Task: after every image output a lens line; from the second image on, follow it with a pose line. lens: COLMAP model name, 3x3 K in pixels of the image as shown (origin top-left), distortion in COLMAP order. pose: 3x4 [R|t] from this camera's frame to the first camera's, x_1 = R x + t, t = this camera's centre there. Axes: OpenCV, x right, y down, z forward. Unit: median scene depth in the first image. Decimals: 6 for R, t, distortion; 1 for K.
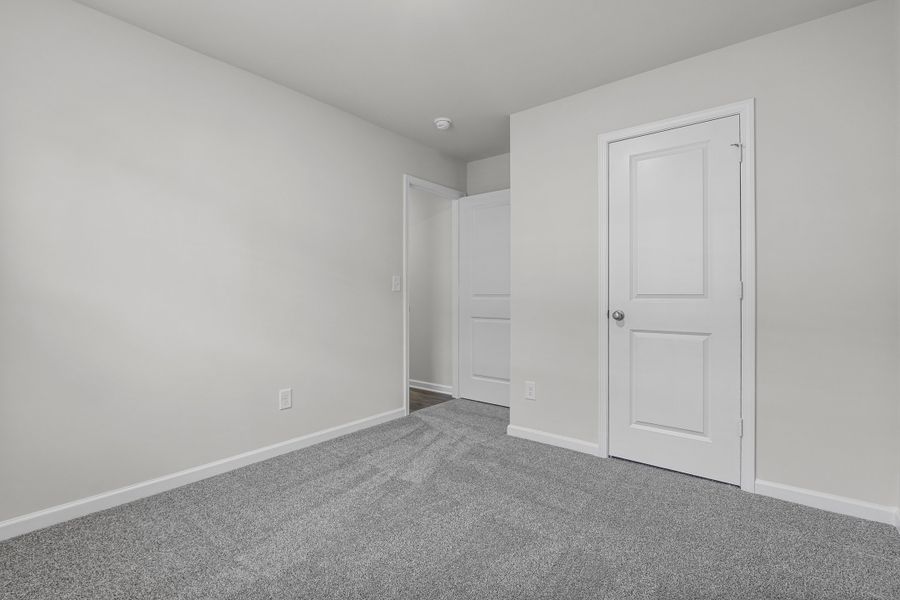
lens RADIAL K [[411.9, 0, 447.4], [0, 411.9, 297.0], [0, 0, 1]] dist [-0.003984, -0.000394]
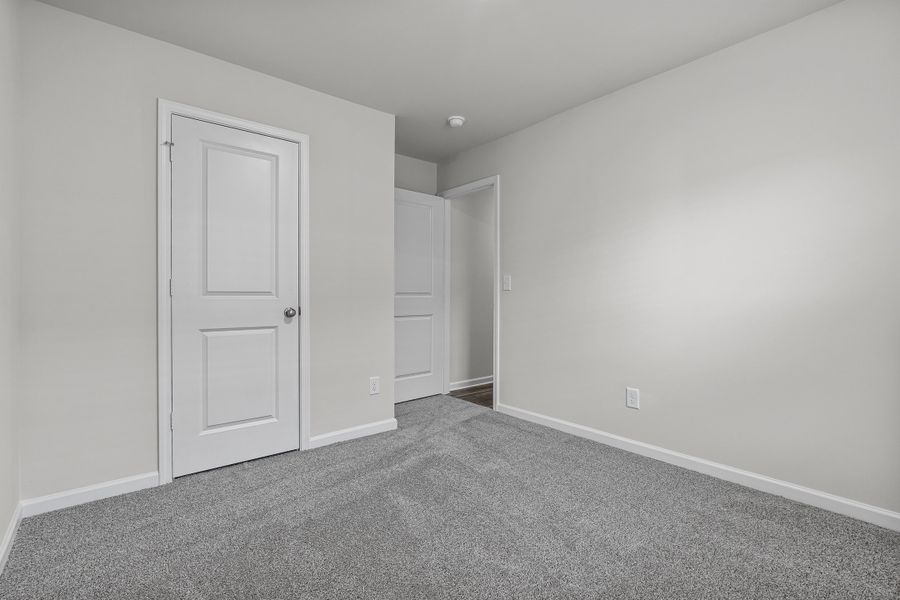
lens RADIAL K [[411.9, 0, 447.1], [0, 411.9, 299.1], [0, 0, 1]] dist [-0.003984, -0.000394]
pose [[0.210436, -0.012100, 0.977533, -0.370124], [-0.000983, 0.999920, 0.012588, -0.001088], [-0.977607, -0.003610, 0.210408, 0.296547]]
